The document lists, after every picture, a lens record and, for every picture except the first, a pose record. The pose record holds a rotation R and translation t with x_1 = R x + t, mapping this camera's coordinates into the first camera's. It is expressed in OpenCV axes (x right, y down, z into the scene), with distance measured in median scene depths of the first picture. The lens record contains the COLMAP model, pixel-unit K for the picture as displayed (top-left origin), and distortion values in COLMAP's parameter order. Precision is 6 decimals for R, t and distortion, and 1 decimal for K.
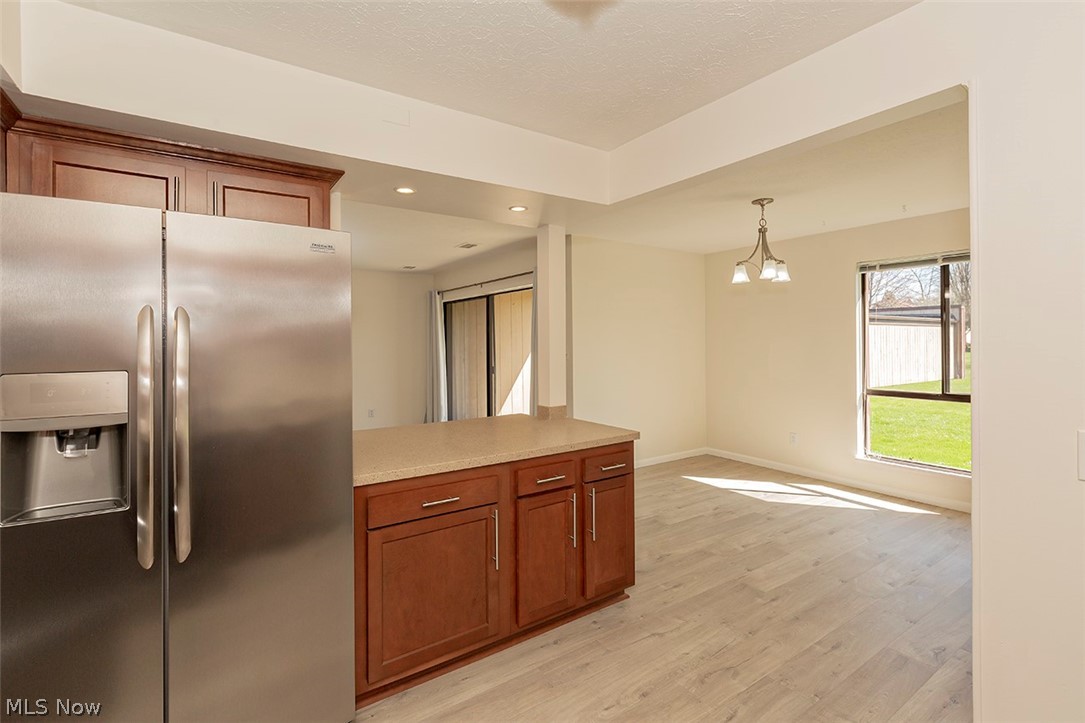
lens RADIAL K [[491.2, 0, 554.5], [0, 491.2, 339.3], [0, 0, 1]] dist [0.001715, 0.000276]
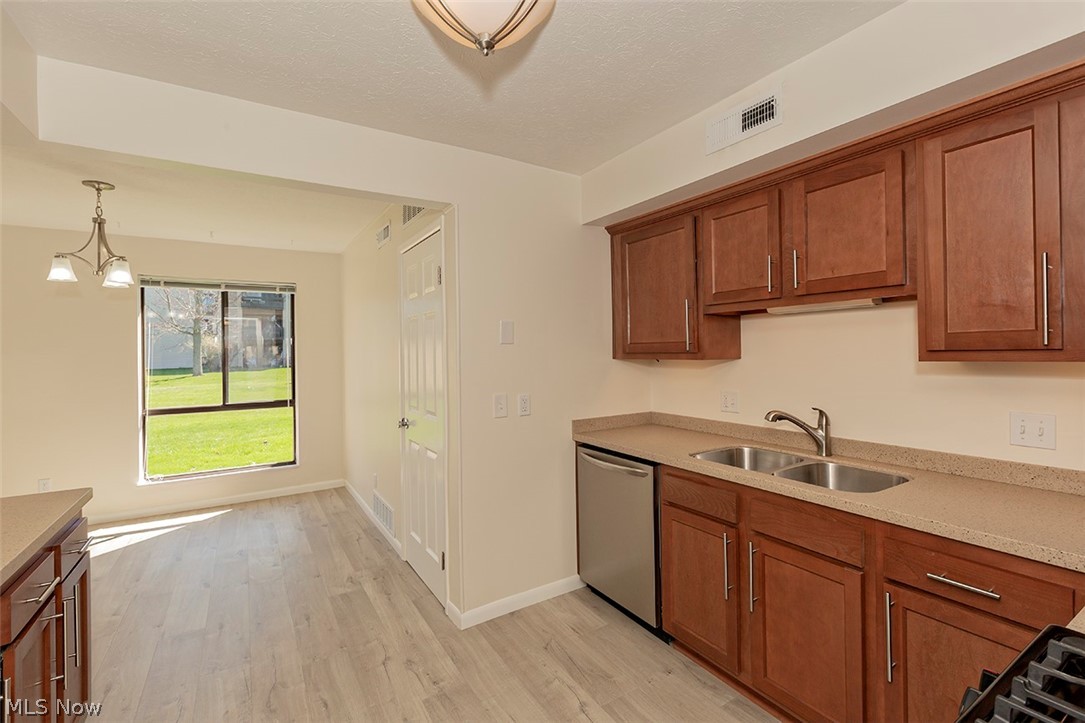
lens RADIAL K [[495.6, 0, 542.5], [0, 495.6, 361.5], [0, 0, 1]] dist [0.002064, 0.000259]
pose [[0.059098, -0.014649, 0.998145, -0.365077], [0.015509, 0.999785, 0.013755, 0.008615], [-0.998132, 0.014667, 0.059312, 0.243210]]
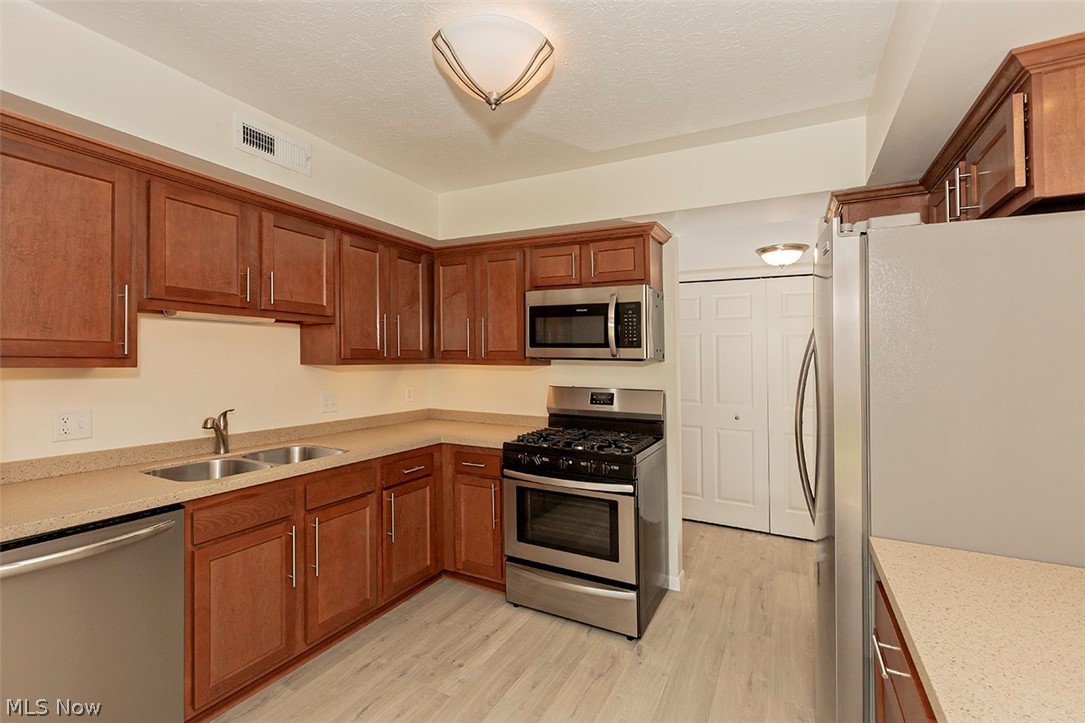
lens RADIAL K [[507.4, 0, 516.0], [0, 507.4, 352.8], [0, 0, 1]] dist [-0.001639, -0.000117]
pose [[-0.890381, -0.004228, -0.455196, 0.257020], [0.000213, 0.999953, -0.009705, 0.008631], [0.455215, -0.008738, -0.890339, 0.759093]]
